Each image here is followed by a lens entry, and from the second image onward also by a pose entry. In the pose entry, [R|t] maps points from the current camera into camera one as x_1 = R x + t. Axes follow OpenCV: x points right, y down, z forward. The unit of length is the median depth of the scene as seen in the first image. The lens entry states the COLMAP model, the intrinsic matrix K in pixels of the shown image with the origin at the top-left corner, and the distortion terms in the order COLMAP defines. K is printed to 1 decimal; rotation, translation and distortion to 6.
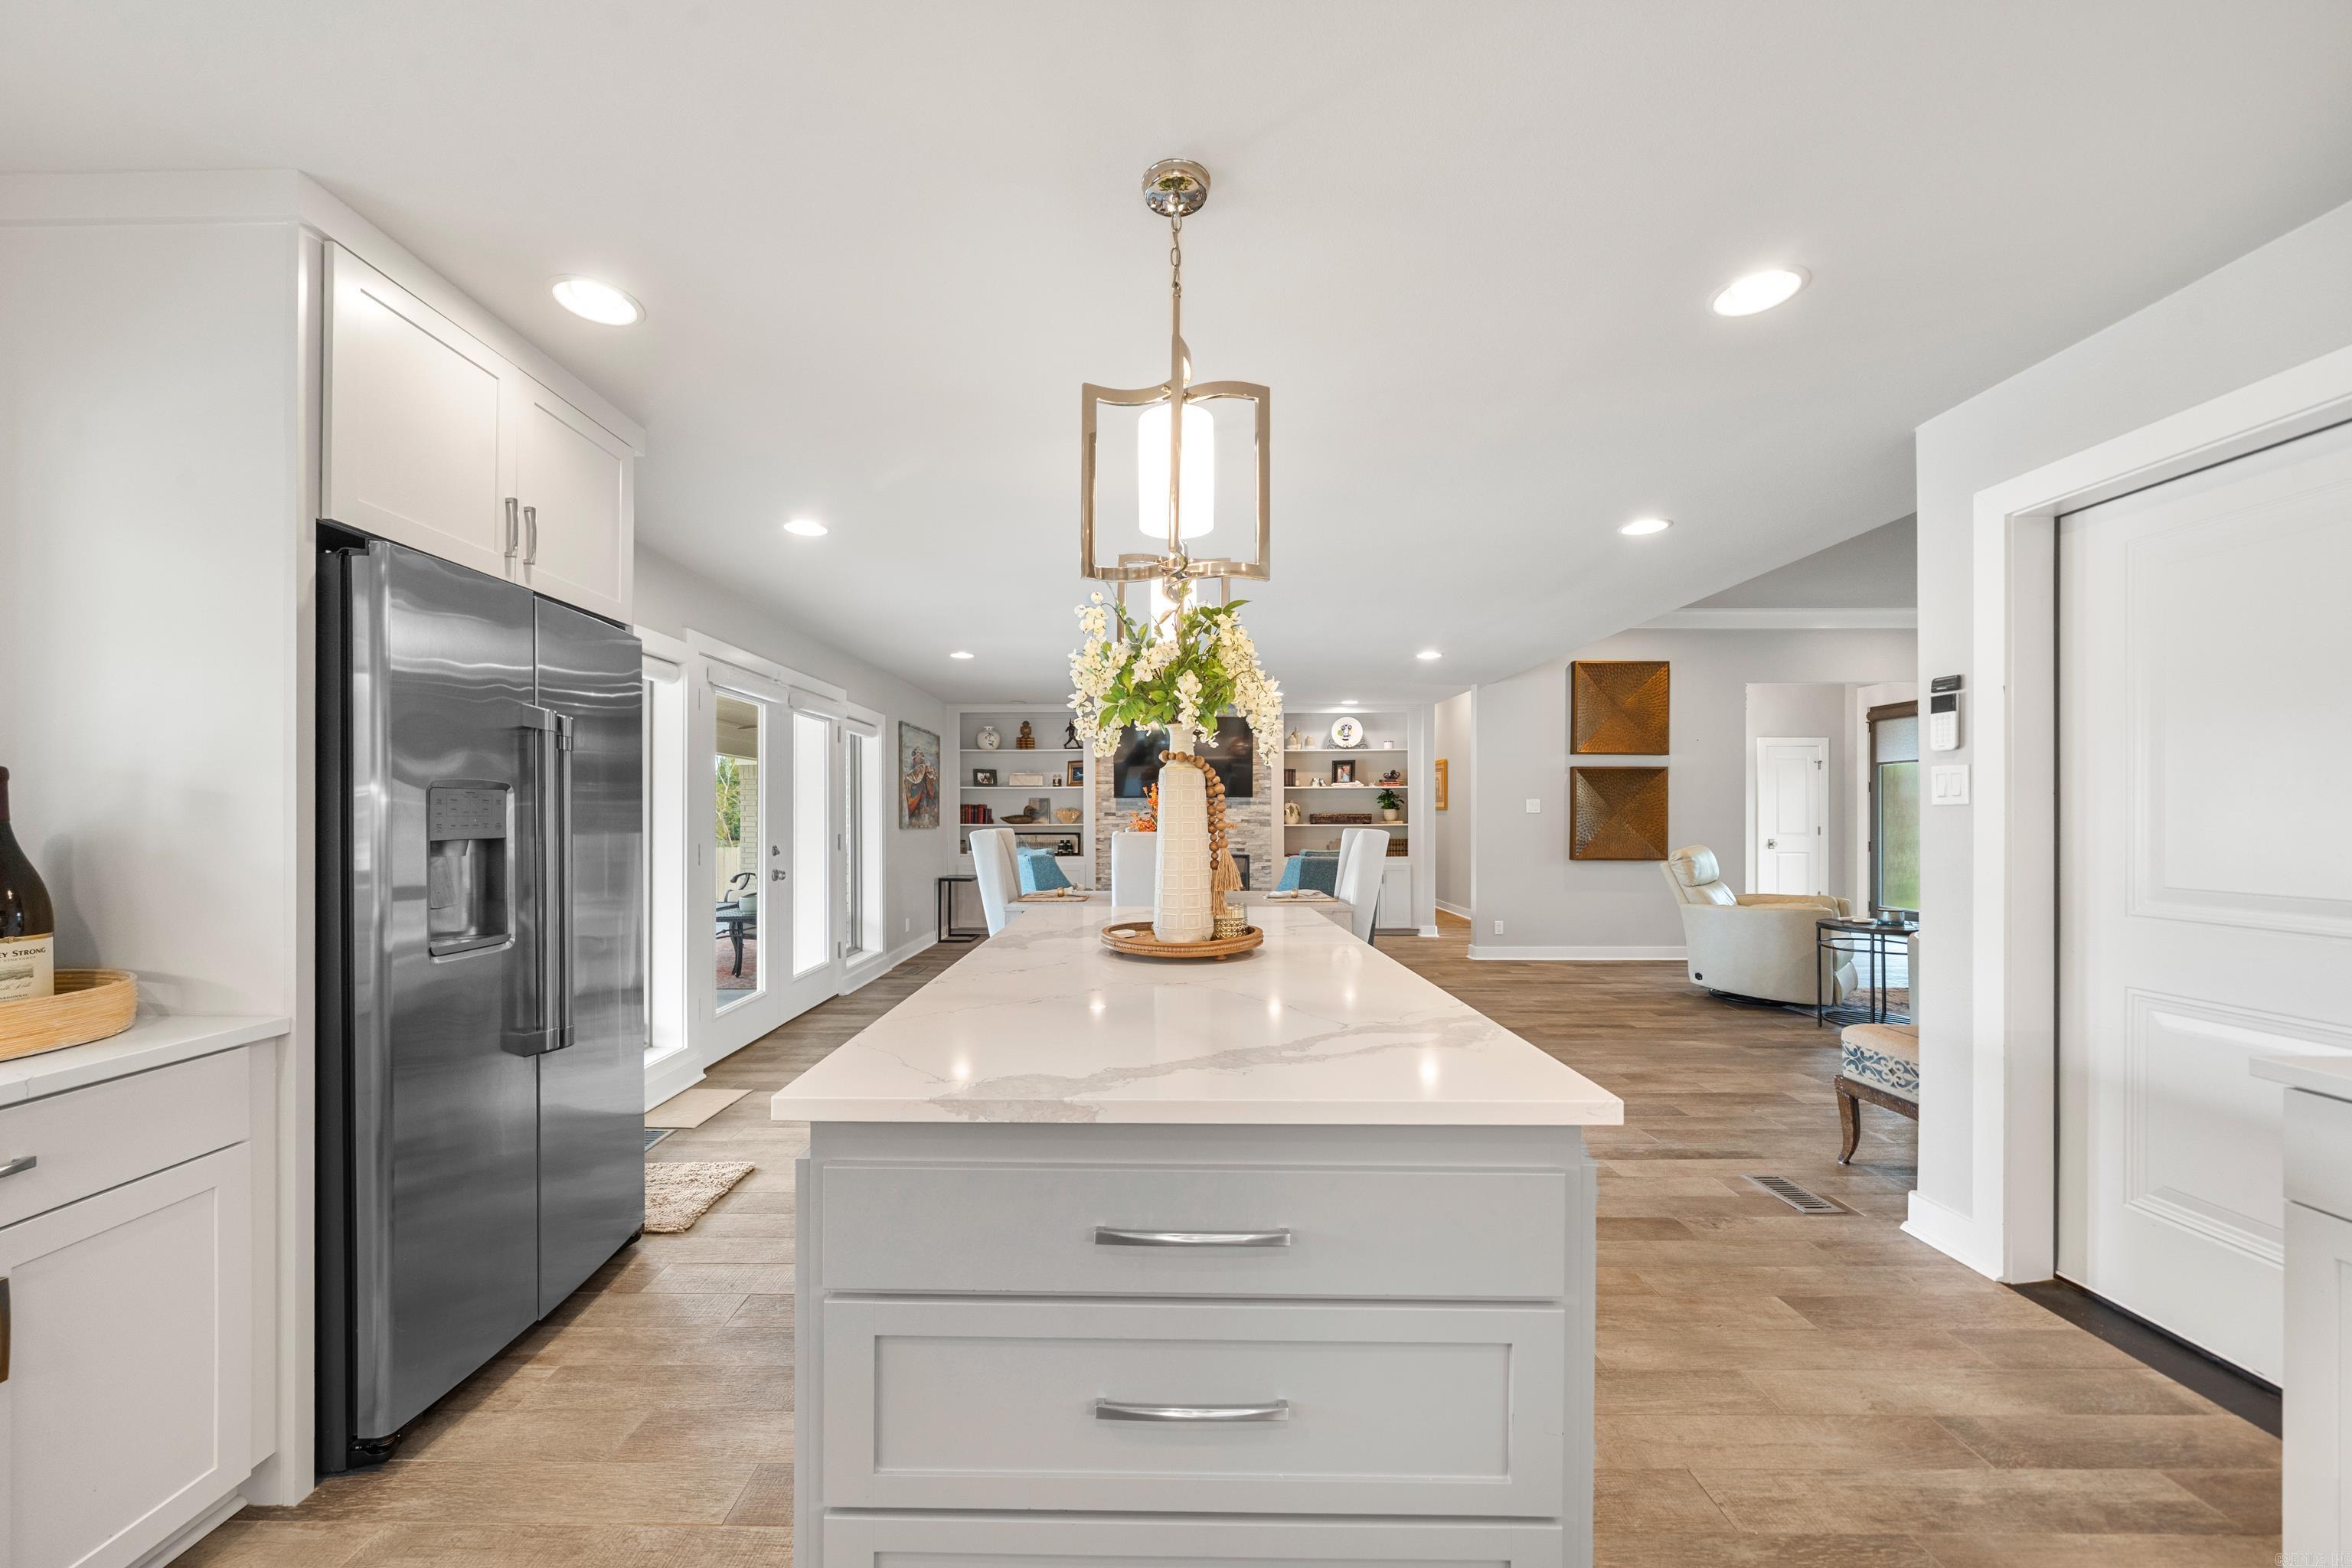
lens RADIAL K [[868.7, 0, 1171.2], [0, 868.7, 817.2], [0, 0, 1]] dist [-0.000497, -0.000005]
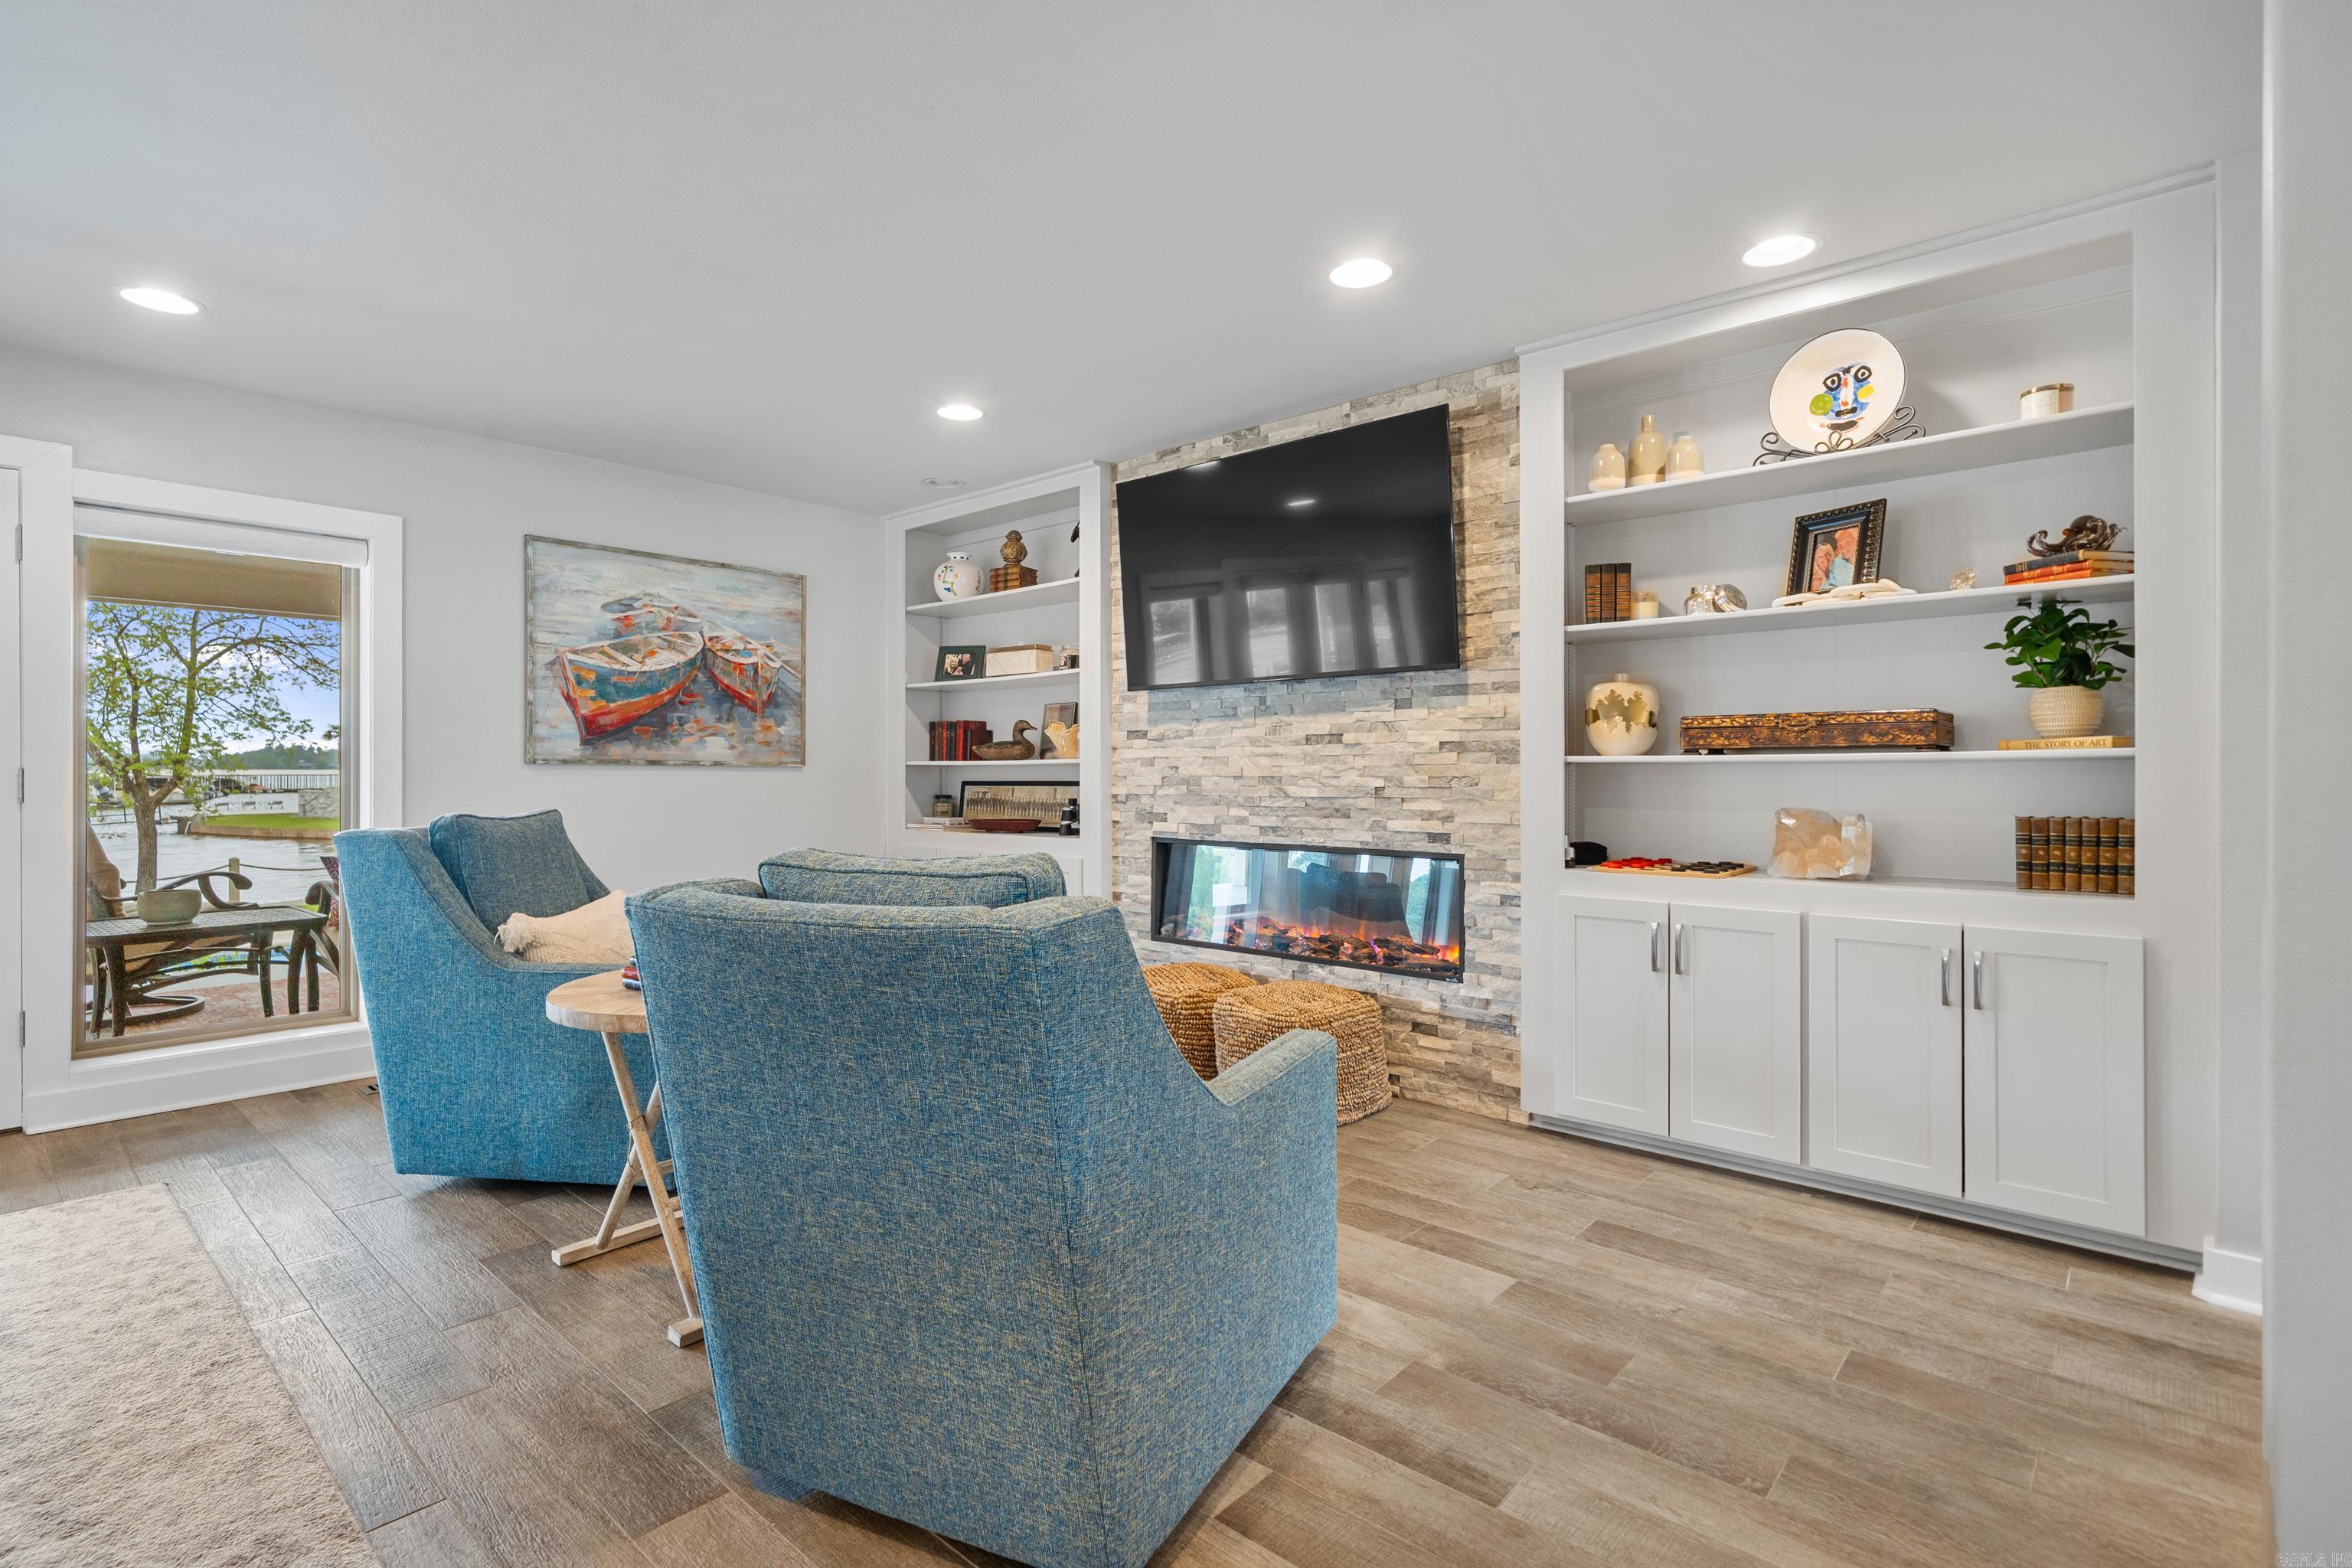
lens RADIAL K [[1104.6, 0, 1167.8], [0, 1104.6, 775.0], [0, 0, 1]] dist [-0.000786, 0.000604]
pose [[0.752670, 0.002813, -0.658392, 0.267655], [-0.000360, 0.999992, 0.003861, 0.012961], [0.658398, -0.002669, 0.752665, 0.627210]]
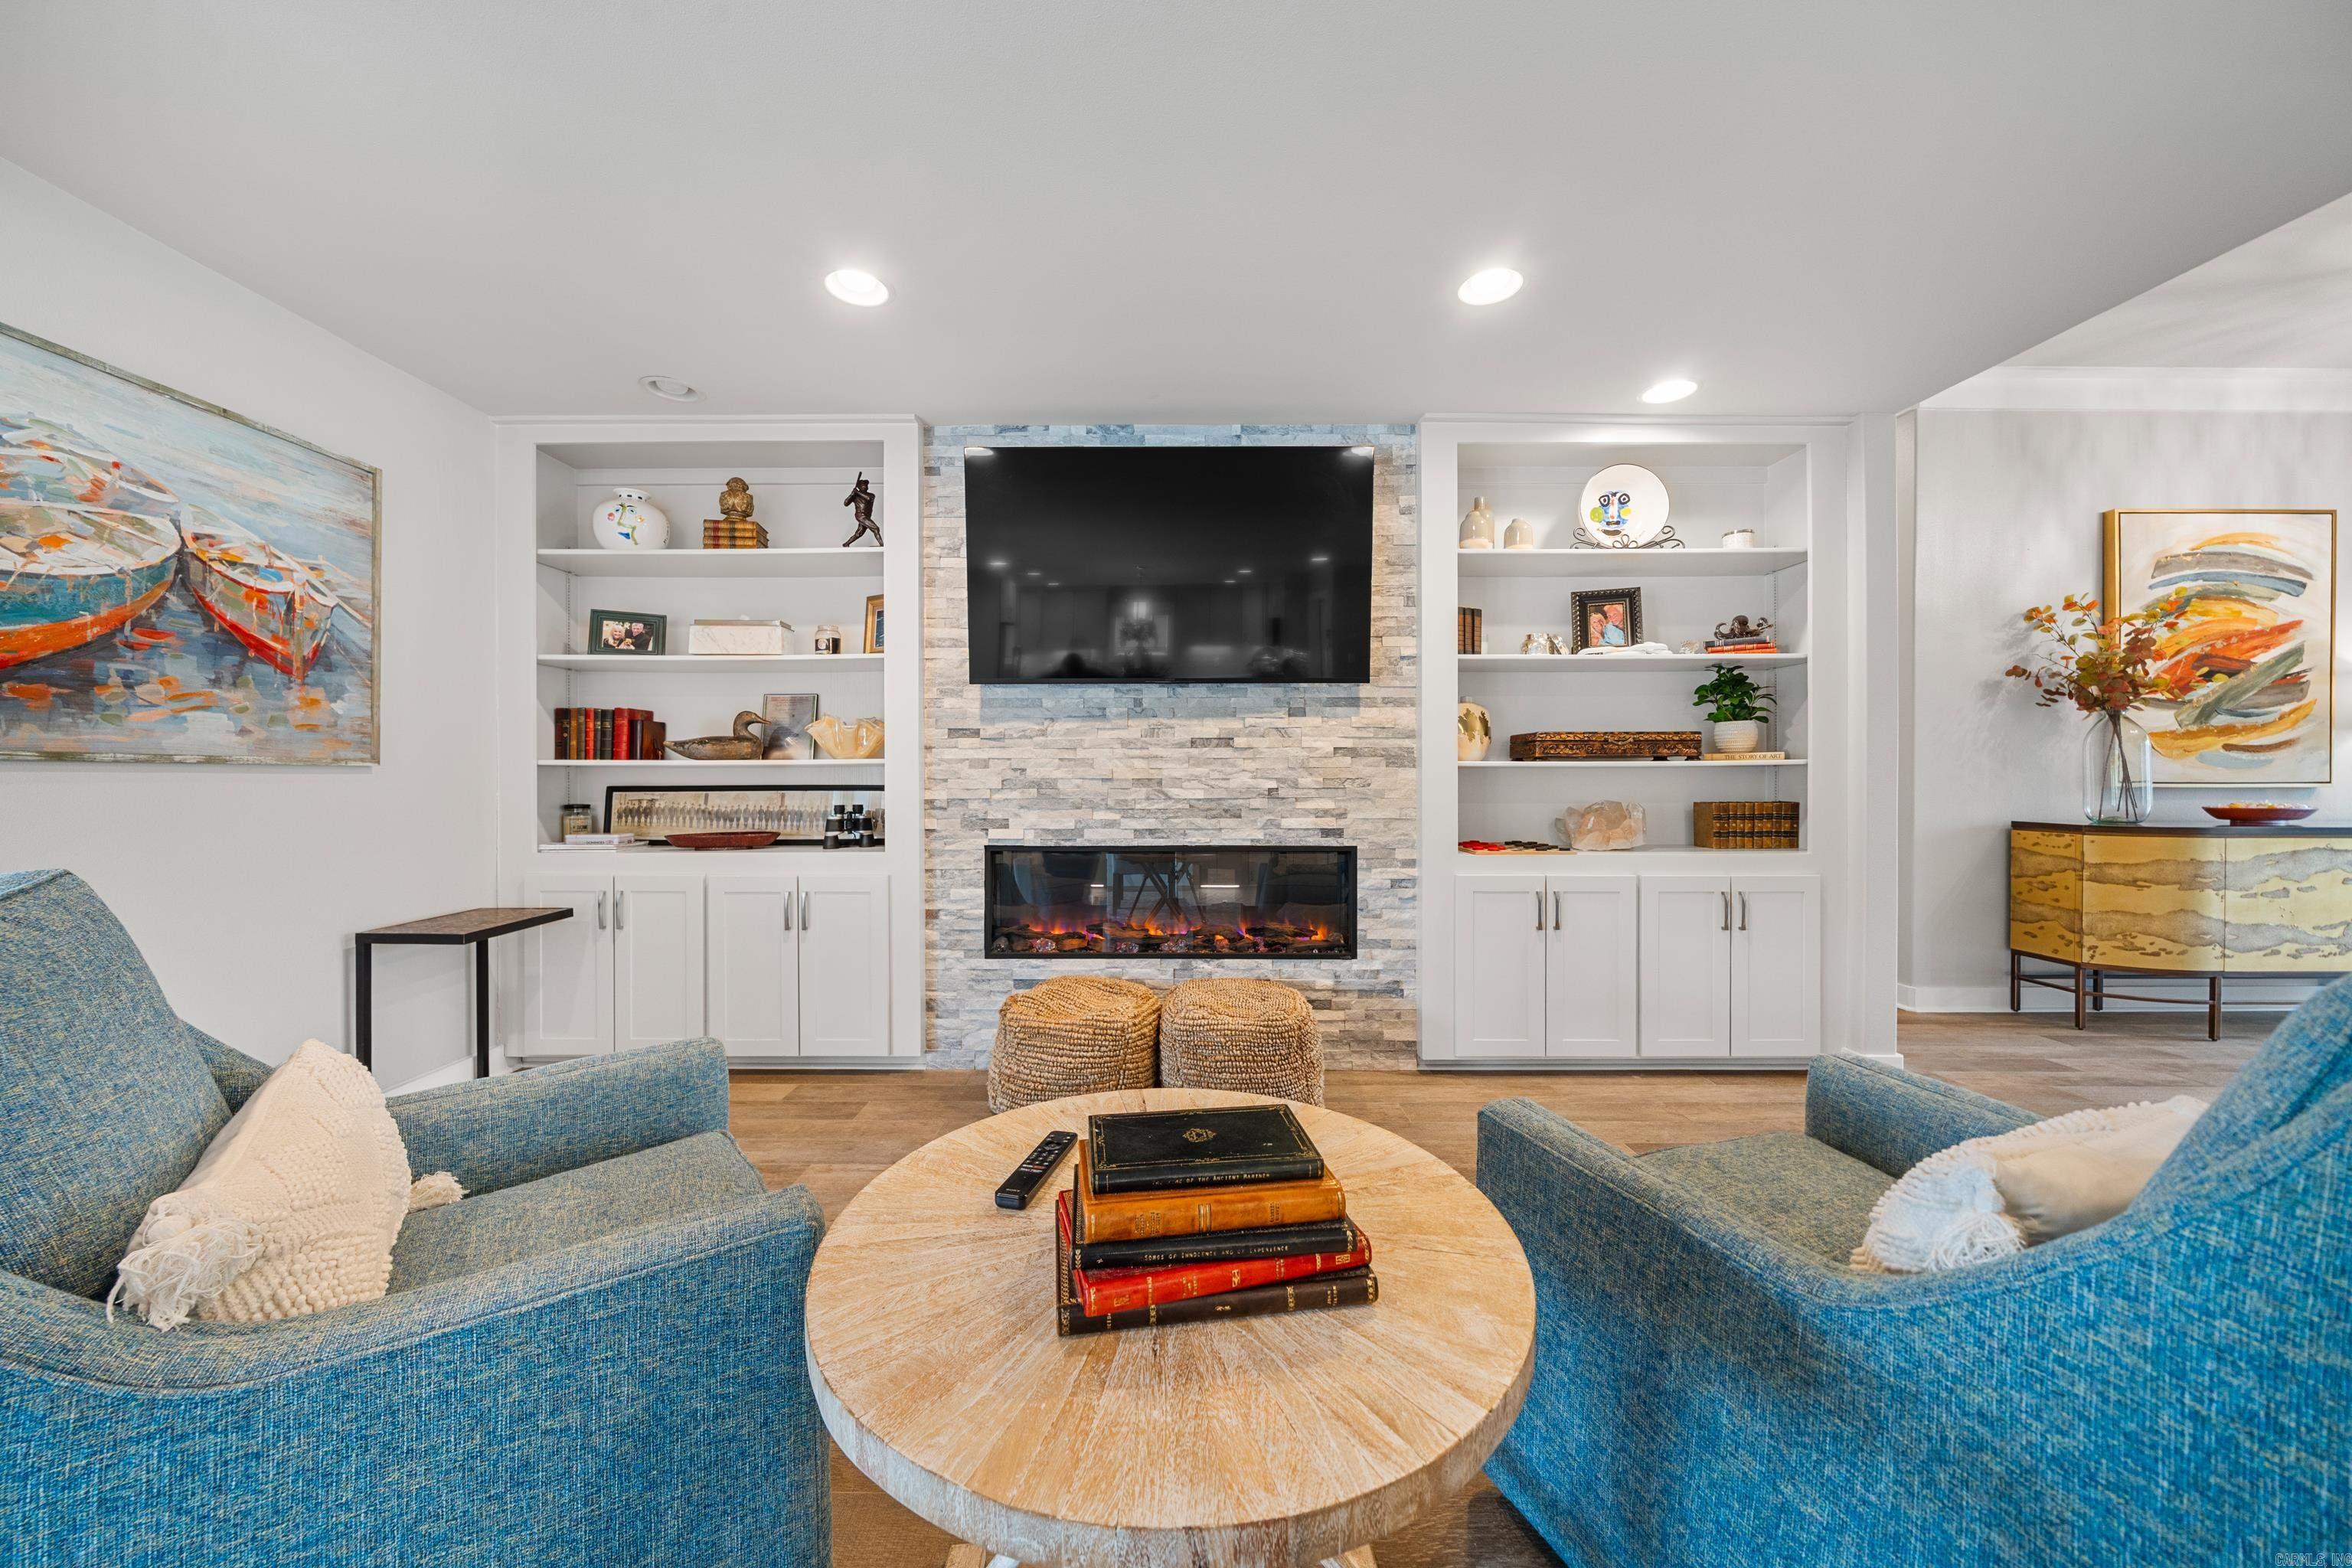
lens RADIAL K [[811.3, 0, 1182.1], [0, 811.3, 779.0], [0, 0, 1]] dist [-0.005670, 0.000614]
pose [[0.999966, 0.000360, 0.008193, 0.015733], [-0.000403, 0.999987, 0.005146, 0.013618], [-0.008191, -0.005149, 0.999953, 0.662990]]
